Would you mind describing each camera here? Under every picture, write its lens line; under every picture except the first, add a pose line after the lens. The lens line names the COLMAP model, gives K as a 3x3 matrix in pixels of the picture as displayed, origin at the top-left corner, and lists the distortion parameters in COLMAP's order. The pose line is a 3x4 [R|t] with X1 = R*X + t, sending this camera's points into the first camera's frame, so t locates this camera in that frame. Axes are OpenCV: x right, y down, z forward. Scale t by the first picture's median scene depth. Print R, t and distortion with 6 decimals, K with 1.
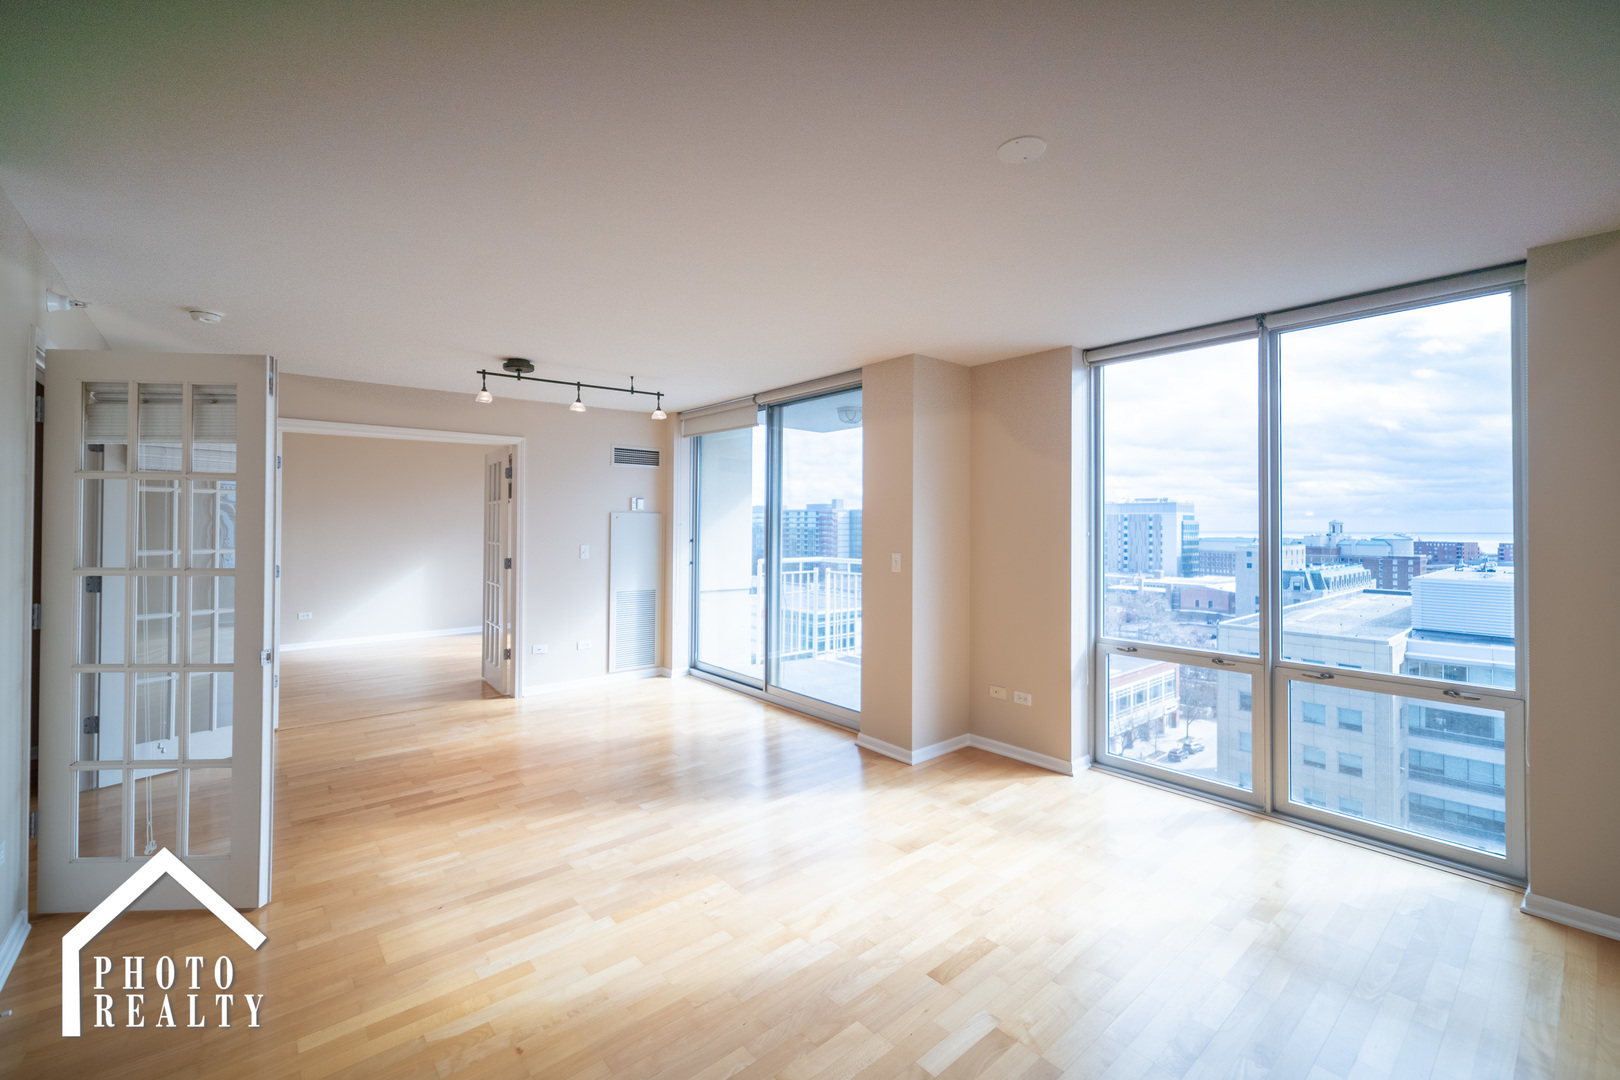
lens RADIAL K [[694.2, 0, 819.8], [0, 694.2, 543.6], [0, 0, 1]] dist [0.001680, 0.000327]
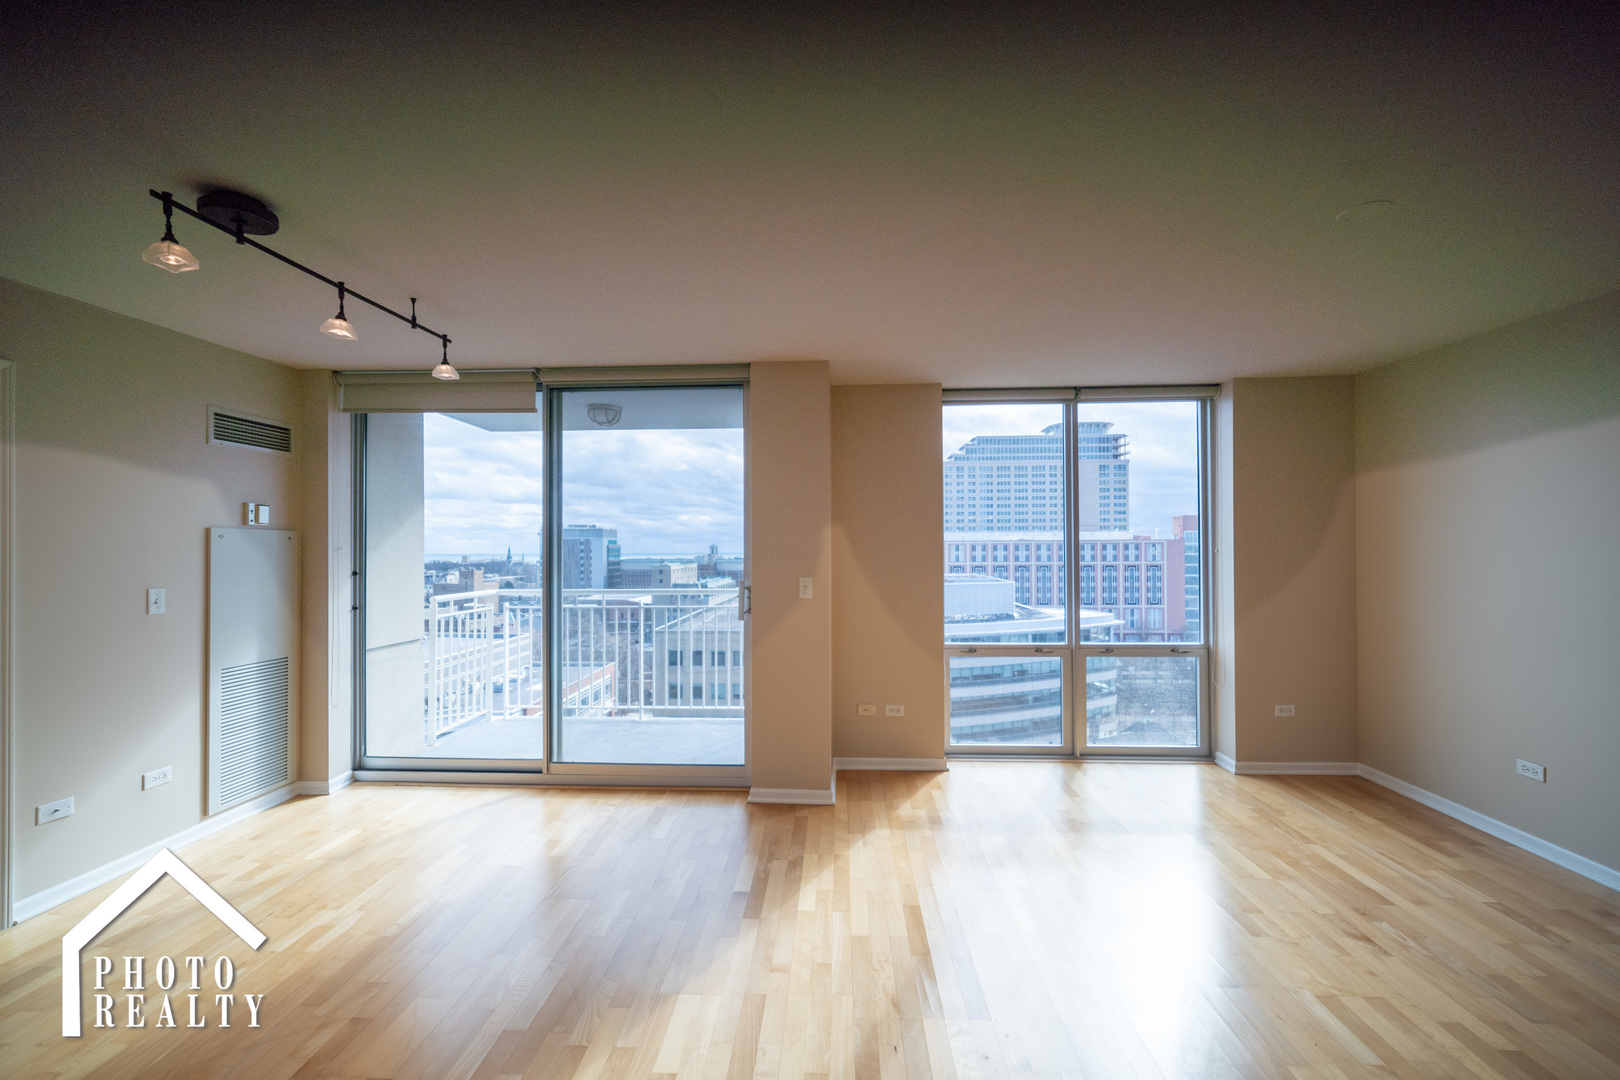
lens RADIAL K [[638.4, 0, 799.2], [0, 638.4, 555.8], [0, 0, 1]] dist [-0.001496, -0.000027]
pose [[0.683215, -0.014917, 0.730065, -0.343096], [0.027126, 0.999620, -0.004961, -0.006318], [-0.729713, 0.023193, 0.683360, 0.298455]]
